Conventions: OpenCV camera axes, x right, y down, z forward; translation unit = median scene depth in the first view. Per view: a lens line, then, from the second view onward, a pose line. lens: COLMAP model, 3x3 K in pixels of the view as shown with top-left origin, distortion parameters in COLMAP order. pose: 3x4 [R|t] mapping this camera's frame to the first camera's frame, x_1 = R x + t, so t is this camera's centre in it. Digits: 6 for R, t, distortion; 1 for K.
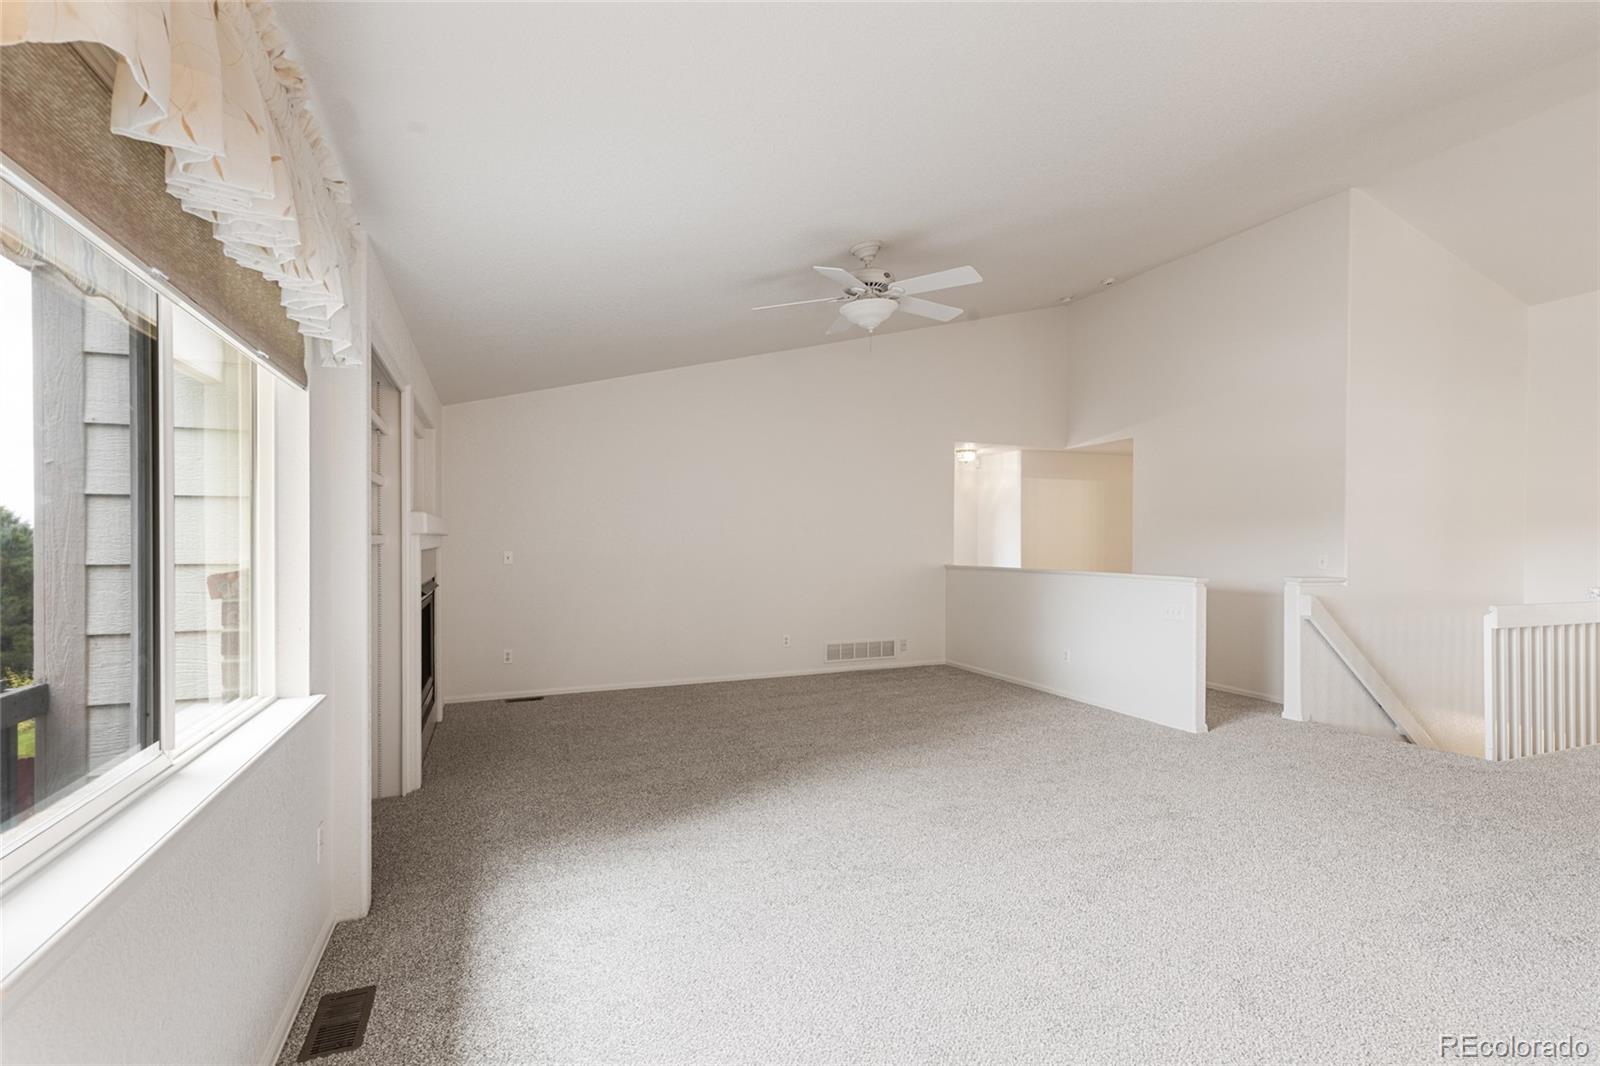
lens RADIAL K [[720.8, 0, 800.3], [0, 720.8, 542.7], [0, 0, 1]] dist [0.003860, 0.001081]
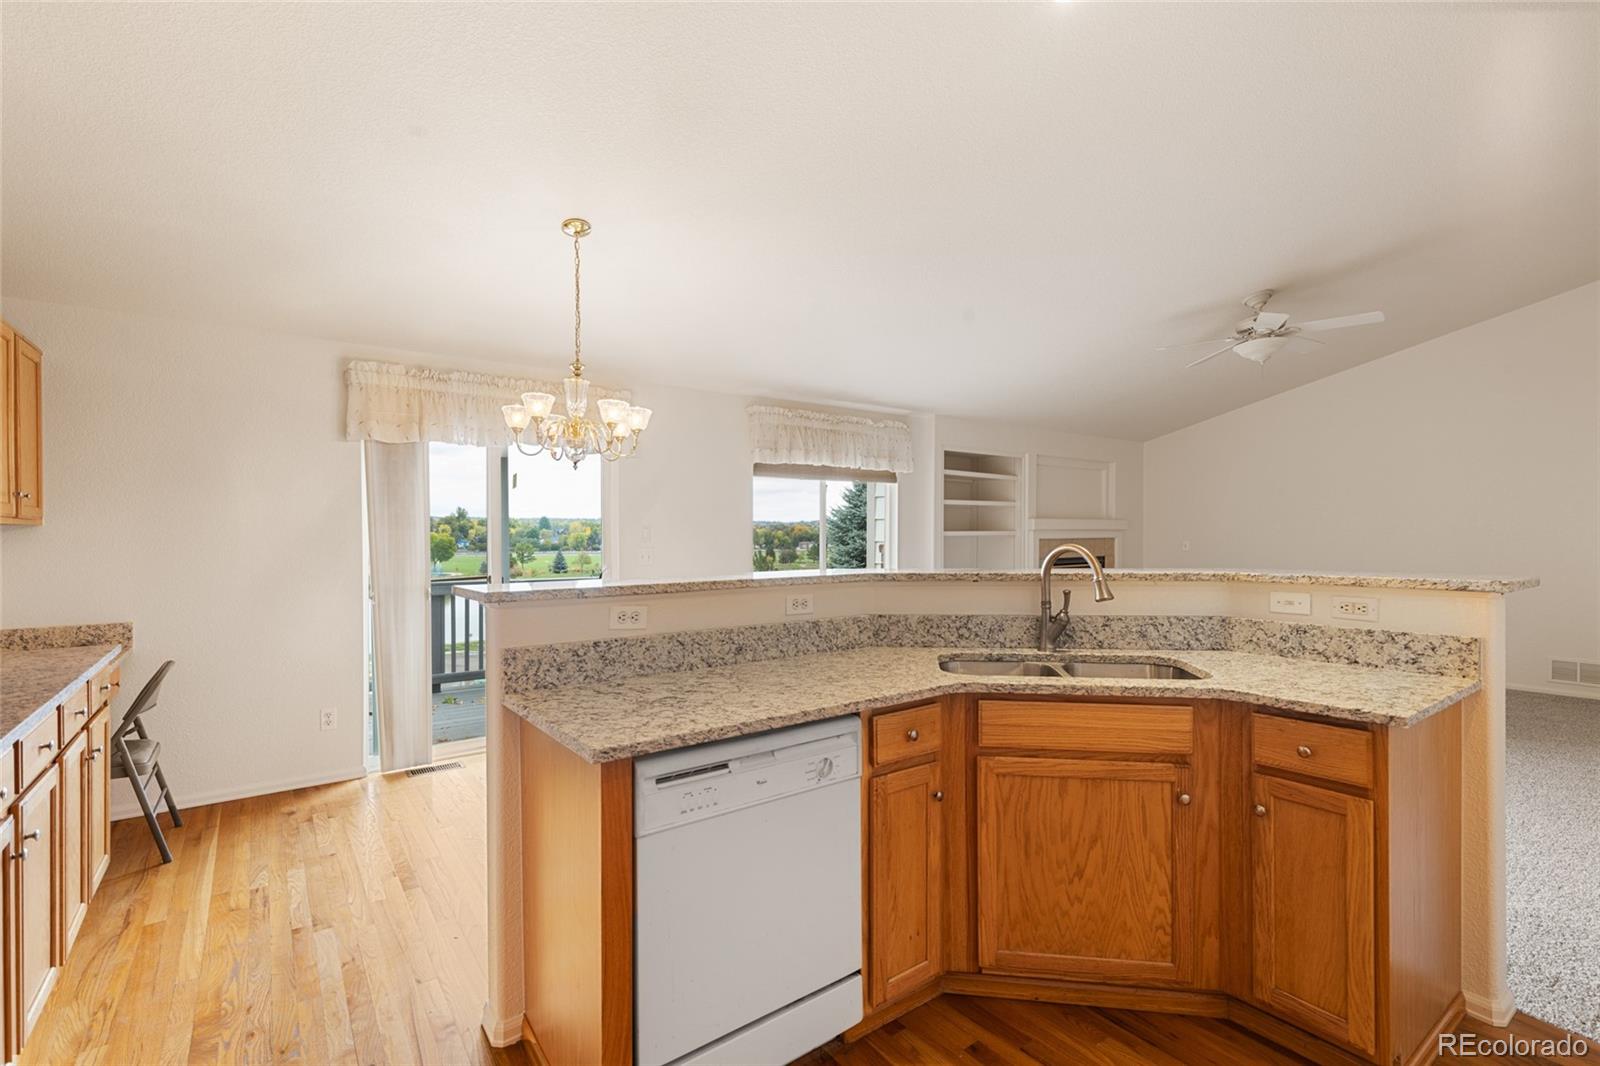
lens RADIAL K [[720.8, 0, 798.9], [0, 720.8, 541.3], [0, 0, 1]] dist [0.003860, 0.001081]
pose [[0.253911, 0.009032, -0.967185, 0.801034], [-0.001646, 0.999959, 0.008906, -0.000513], [0.967226, -0.000670, 0.253915, -0.059661]]
